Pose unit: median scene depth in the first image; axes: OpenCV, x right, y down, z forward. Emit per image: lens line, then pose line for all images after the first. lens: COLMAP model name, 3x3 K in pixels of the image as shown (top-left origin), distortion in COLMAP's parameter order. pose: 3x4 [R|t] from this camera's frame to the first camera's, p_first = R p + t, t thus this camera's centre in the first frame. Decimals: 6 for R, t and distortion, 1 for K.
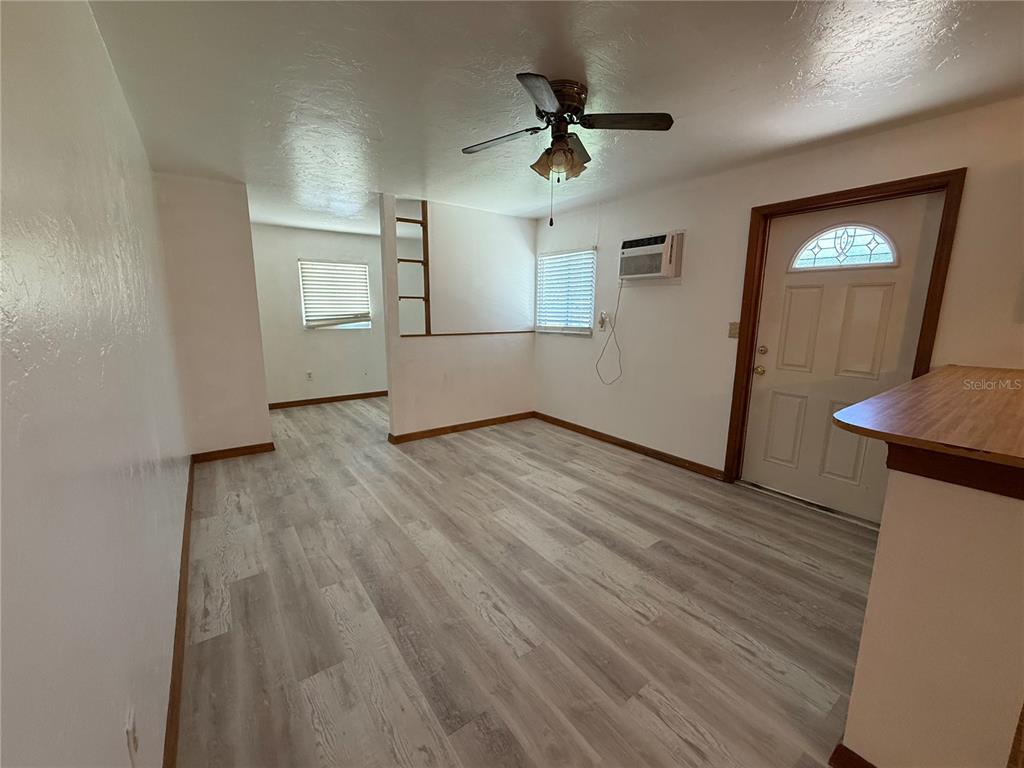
lens RADIAL K [[410.3, 0, 512.0], [0, 410.3, 384.0], [0, 0, 1]] dist [0.001018, 0.000204]
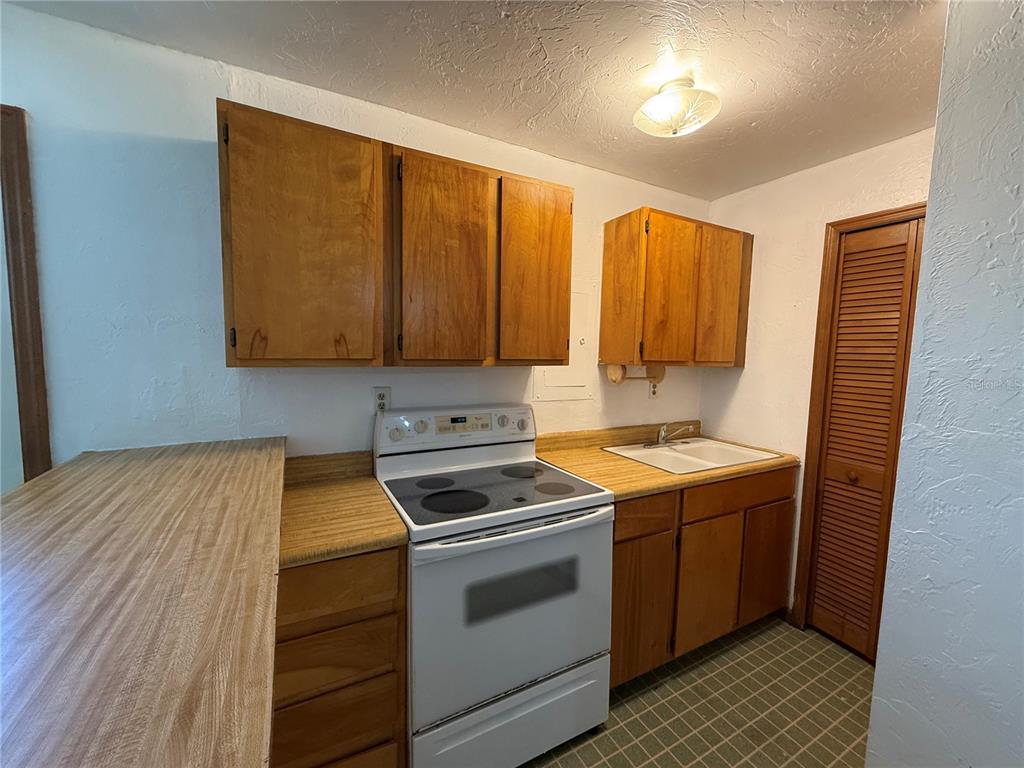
lens RADIAL K [[410.3, 0, 512.0], [0, 410.3, 384.0], [0, 0, 1]] dist [0.001018, 0.000204]
pose [[0.147145, -0.089943, 0.985017, 0.401596], [0.160370, 0.984850, 0.065971, -0.057404], [-0.976028, 0.148259, 0.159340, 0.200262]]
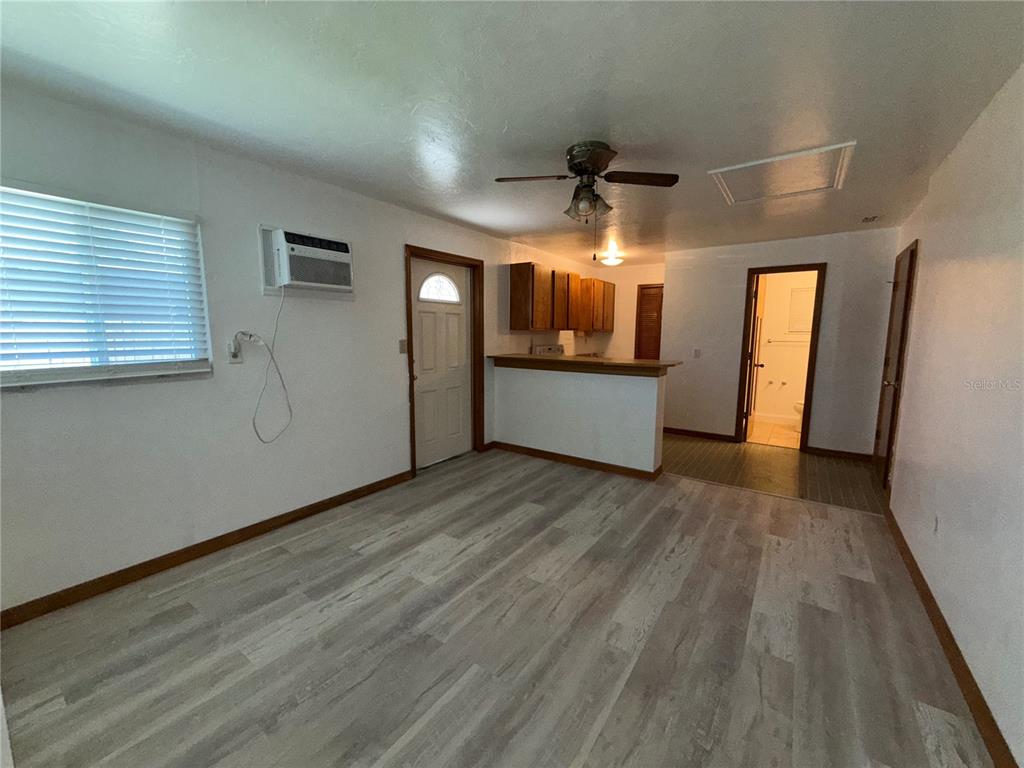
lens RADIAL K [[410.3, 0, 512.0], [0, 410.3, 384.0], [0, 0, 1]] dist [0.001018, 0.000204]
pose [[-0.315258, -0.128992, 0.940199, -0.617042], [0.164085, 0.968389, 0.187879, -0.186861], [-0.934713, 0.213503, -0.284126, 1.020463]]
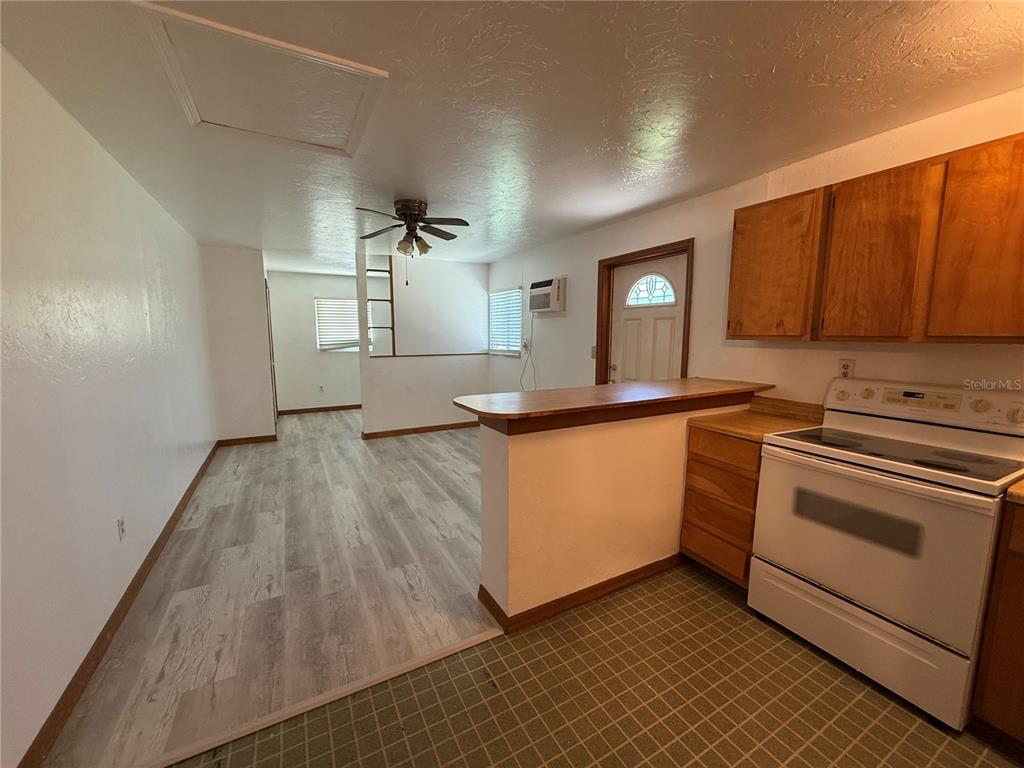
lens RADIAL K [[410.3, 0, 512.0], [0, 410.3, 384.0], [0, 0, 1]] dist [0.001018, 0.000204]
pose [[0.991216, 0.010357, -0.131847, 0.438826], [-0.017711, 0.998344, -0.054728, 0.042458], [0.131062, 0.056583, 0.989758, -0.294758]]
